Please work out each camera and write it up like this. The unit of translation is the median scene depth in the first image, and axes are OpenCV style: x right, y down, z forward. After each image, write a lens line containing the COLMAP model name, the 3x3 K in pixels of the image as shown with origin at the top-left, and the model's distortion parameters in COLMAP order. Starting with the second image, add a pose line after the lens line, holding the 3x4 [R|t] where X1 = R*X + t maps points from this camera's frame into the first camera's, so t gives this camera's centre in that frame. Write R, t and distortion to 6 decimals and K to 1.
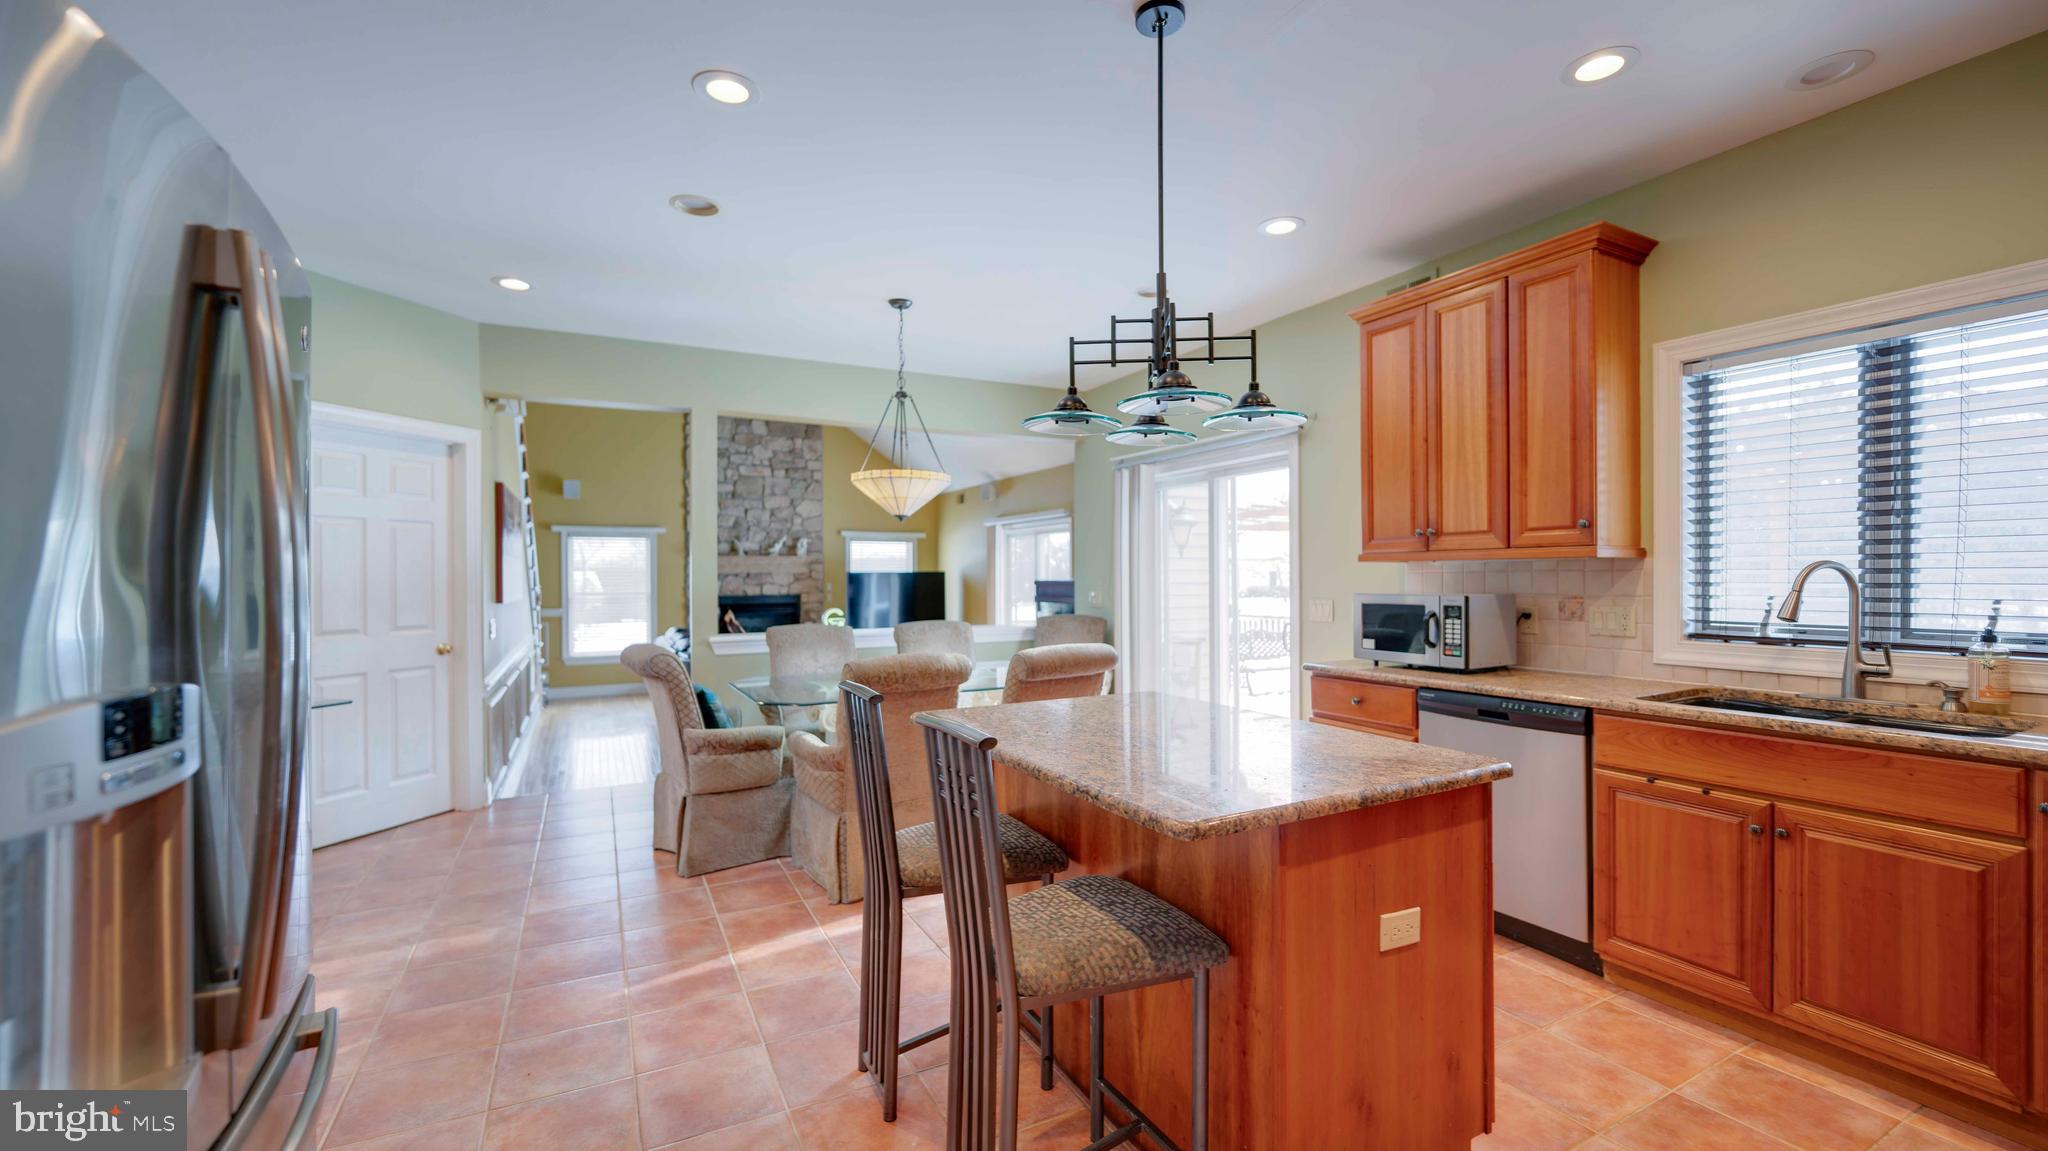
lens RADIAL K [[821.9, 0, 1020.8], [0, 821.9, 577.0], [0, 0, 1]] dist [-0.000411, 0.000024]
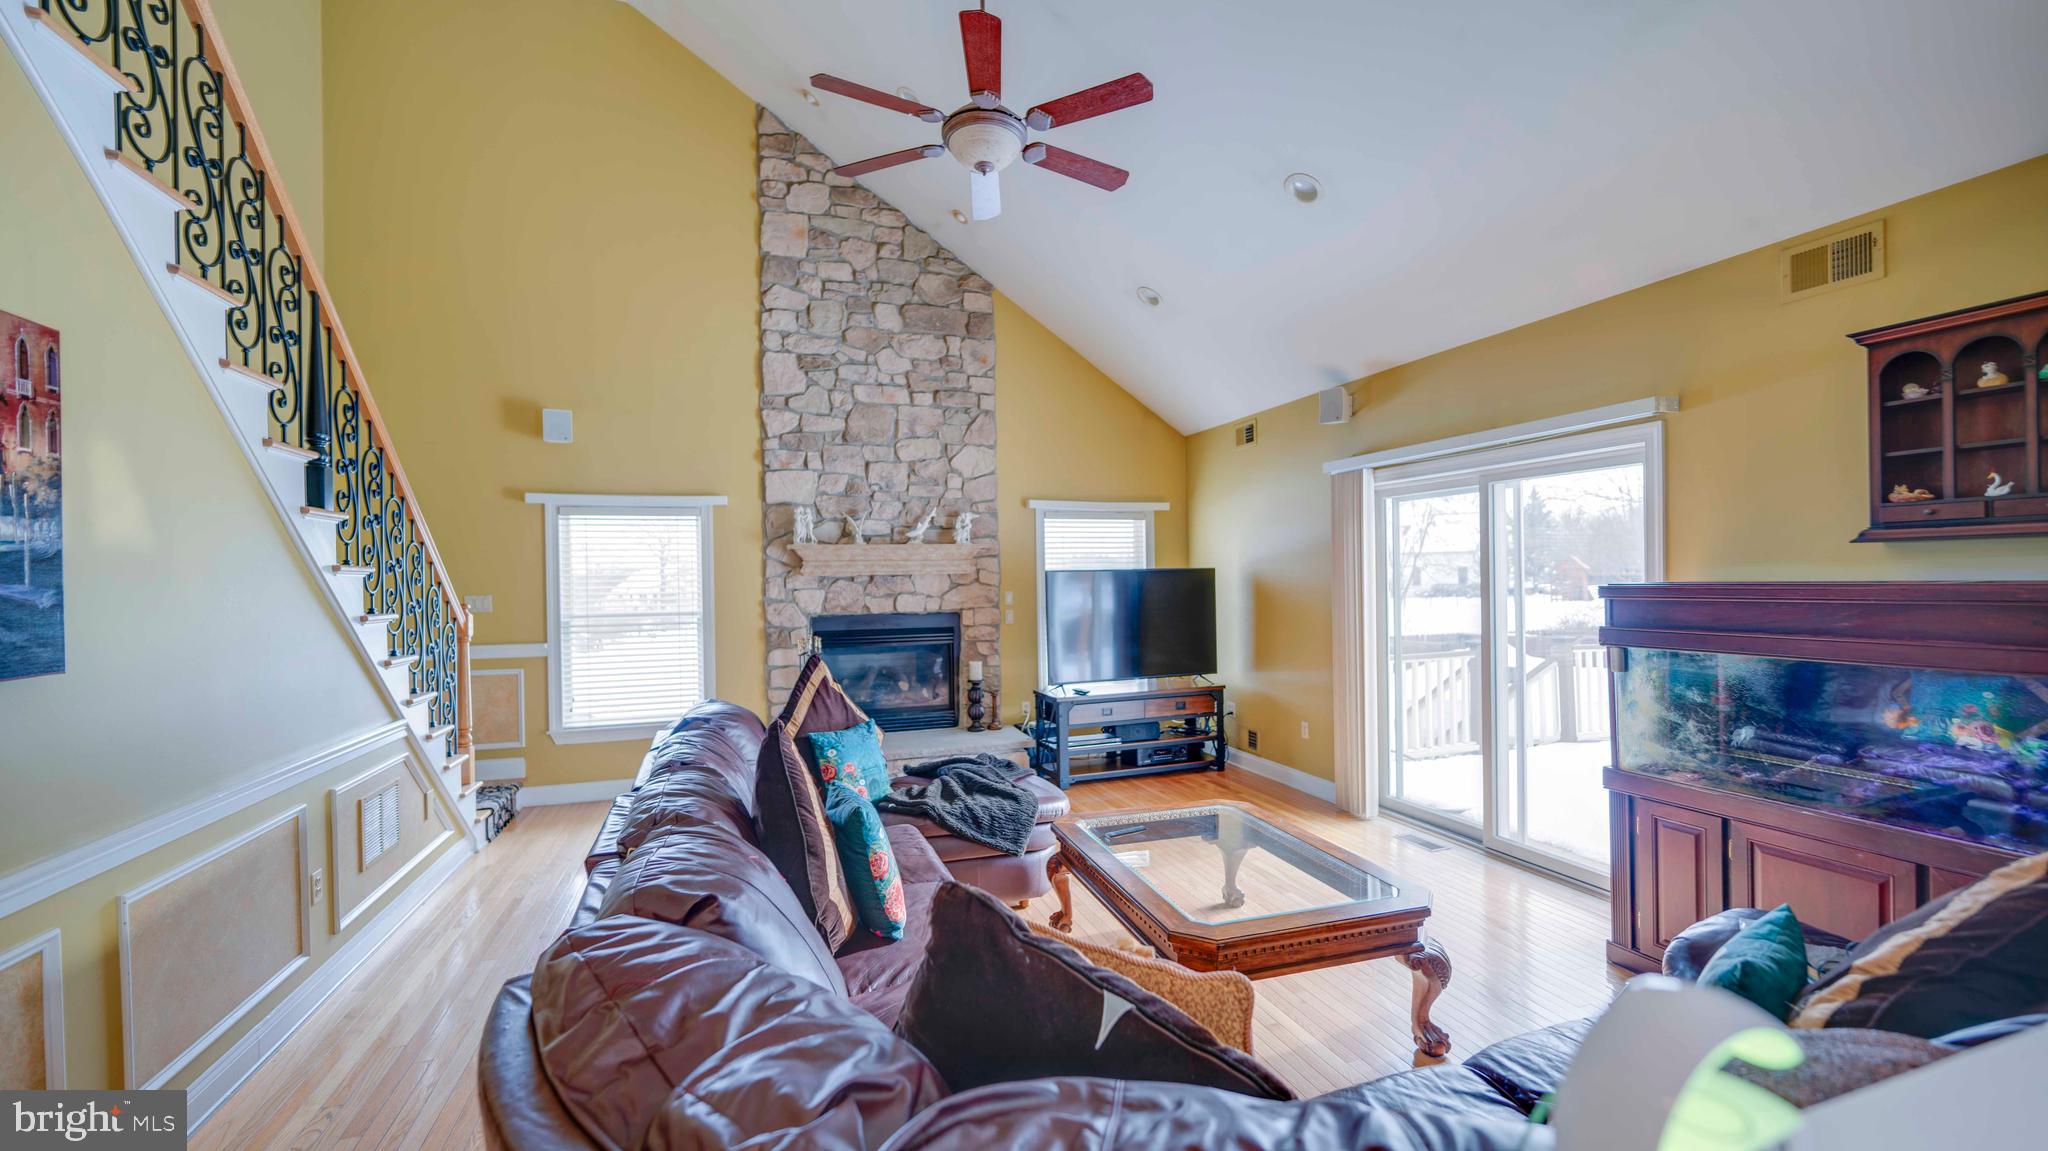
lens RADIAL K [[821.9, 0, 1020.0], [0, 821.9, 578.6], [0, 0, 1]] dist [-0.000411, 0.000024]
pose [[0.986993, -0.010206, -0.160439, -0.138389], [0.010466, 0.999945, 0.000776, -0.001791], [0.160422, -0.002445, 0.987045, 0.451850]]
